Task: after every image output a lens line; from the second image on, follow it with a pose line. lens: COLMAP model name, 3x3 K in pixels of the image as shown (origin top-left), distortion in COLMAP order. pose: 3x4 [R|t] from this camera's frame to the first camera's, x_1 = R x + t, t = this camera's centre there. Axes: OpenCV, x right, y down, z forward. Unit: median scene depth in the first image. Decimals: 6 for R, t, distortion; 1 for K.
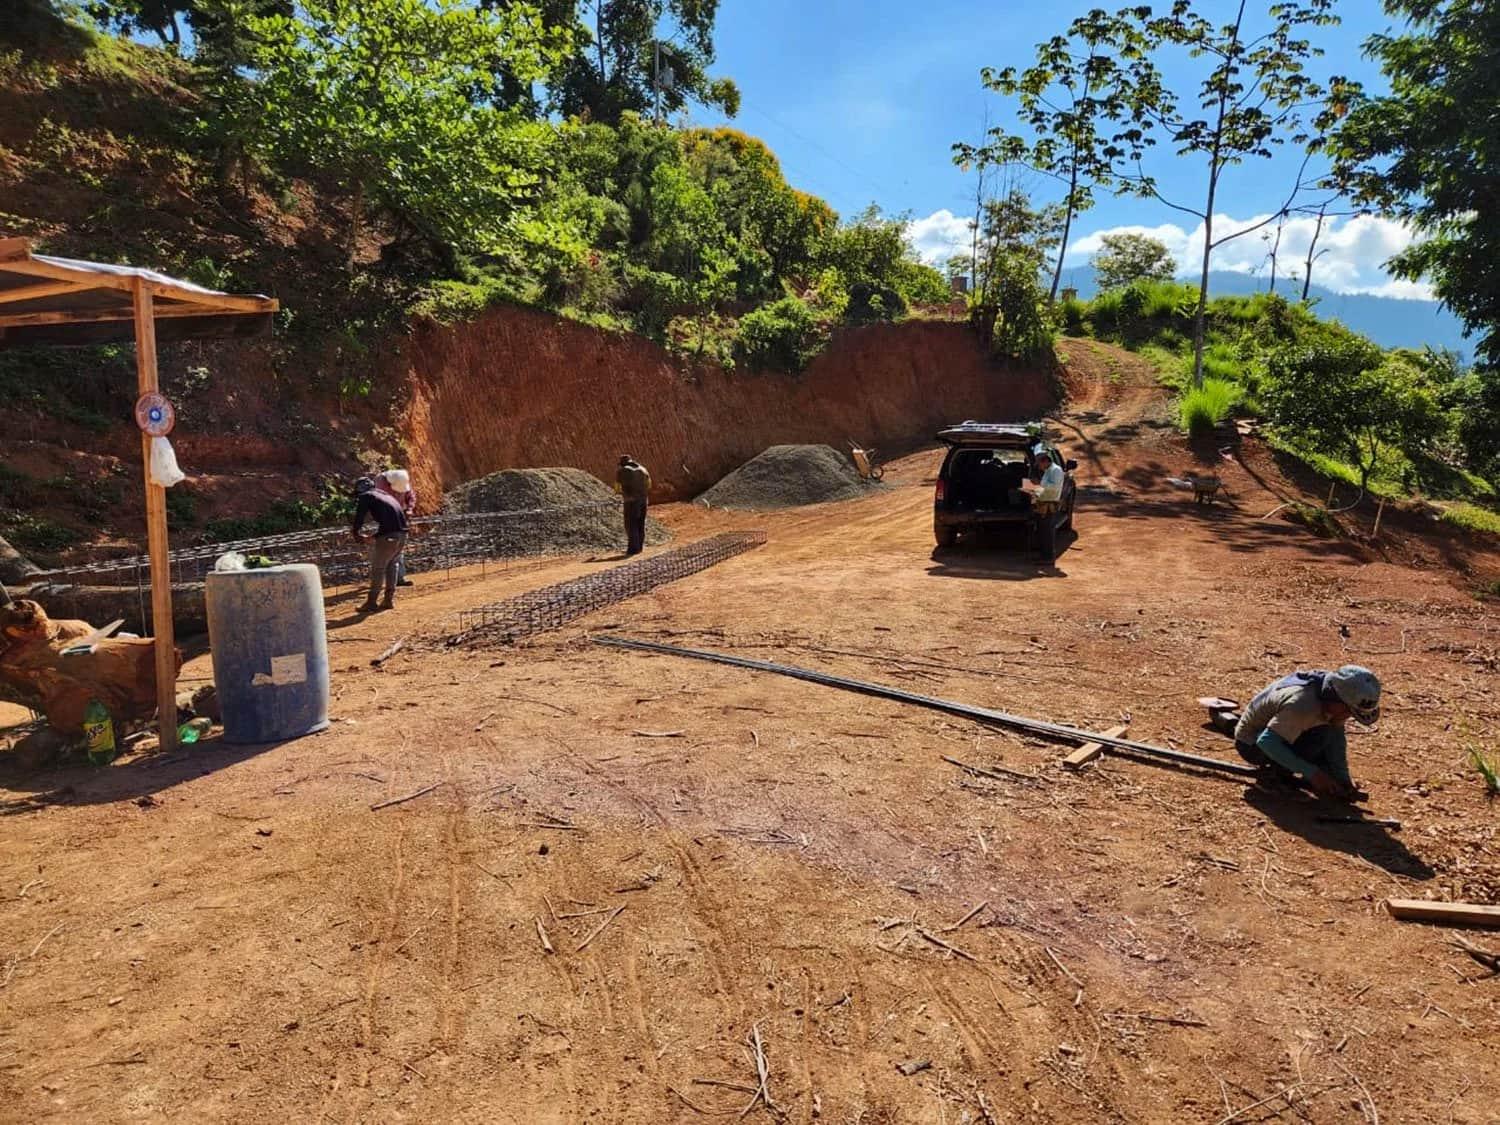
lens RADIAL K [[1035.9, 0, 756.2], [0, 1035.9, 611.5], [0, 0, 1]] dist [0.050102, -0.044390]
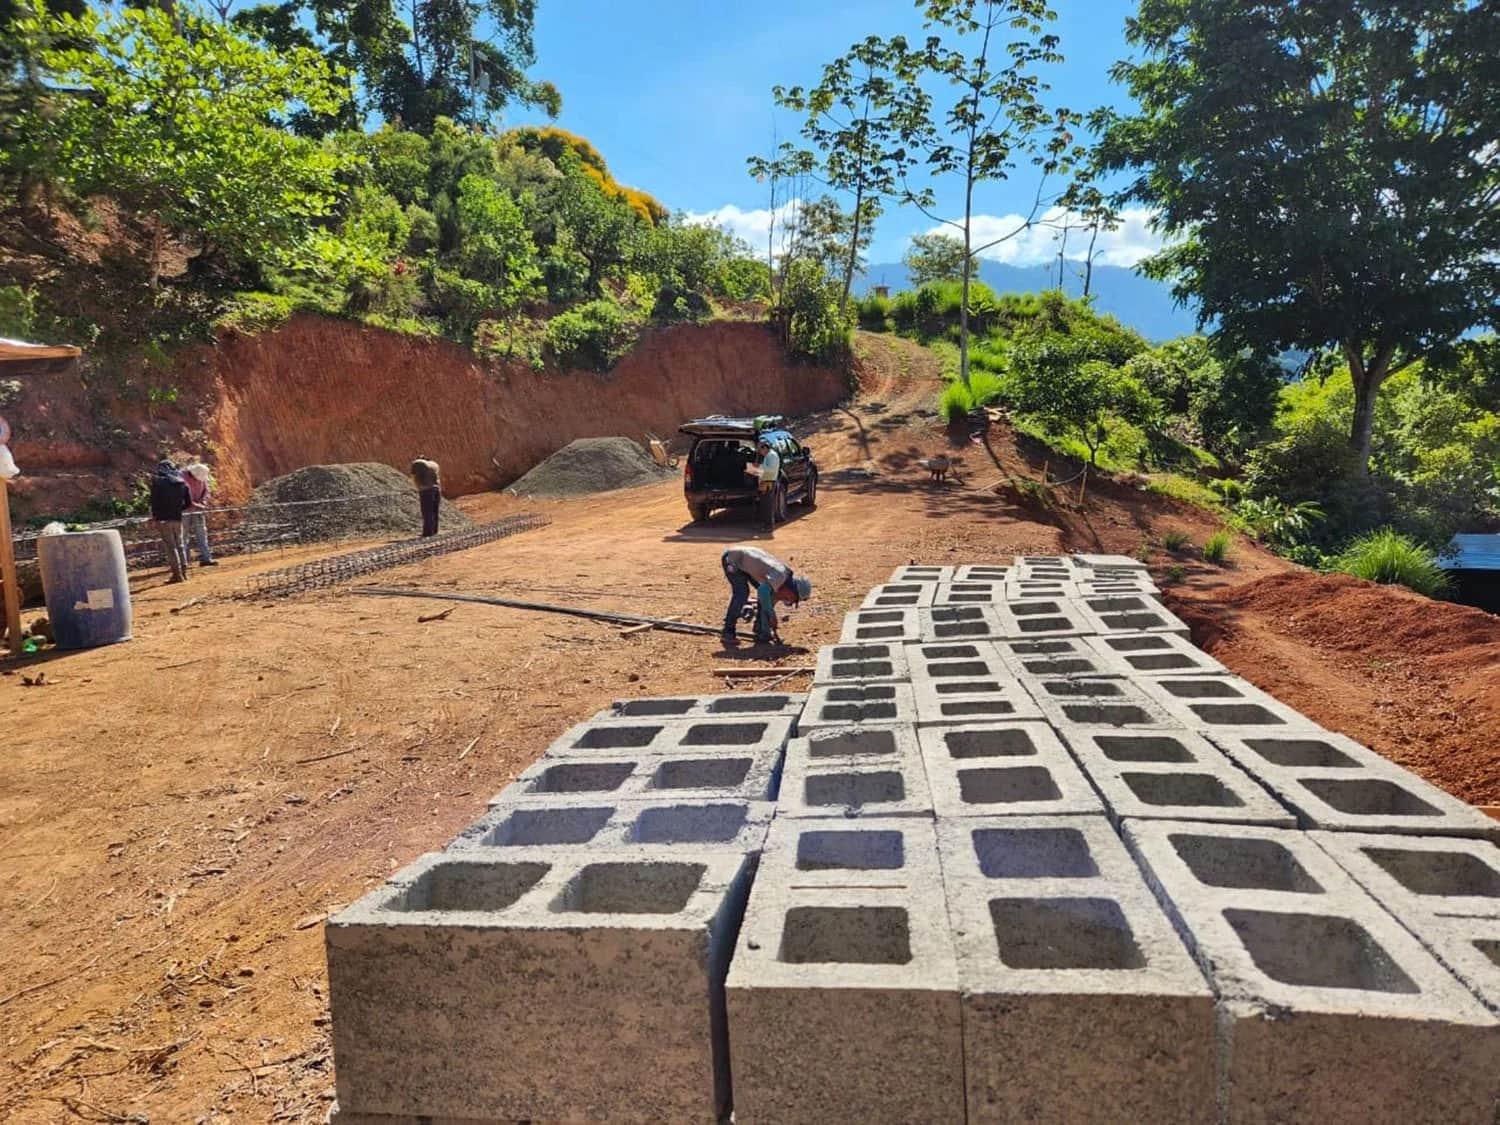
lens RADIAL K [[1035.9, 0, 756.2], [0, 1035.9, 611.5], [0, 0, 1]] dist [0.050102, -0.044390]
pose [[0.990948, -0.043848, 0.126880, 0.050408], [0.042801, 0.999023, 0.010972, 0.016956], [-0.127237, -0.005442, 0.991857, -0.105355]]
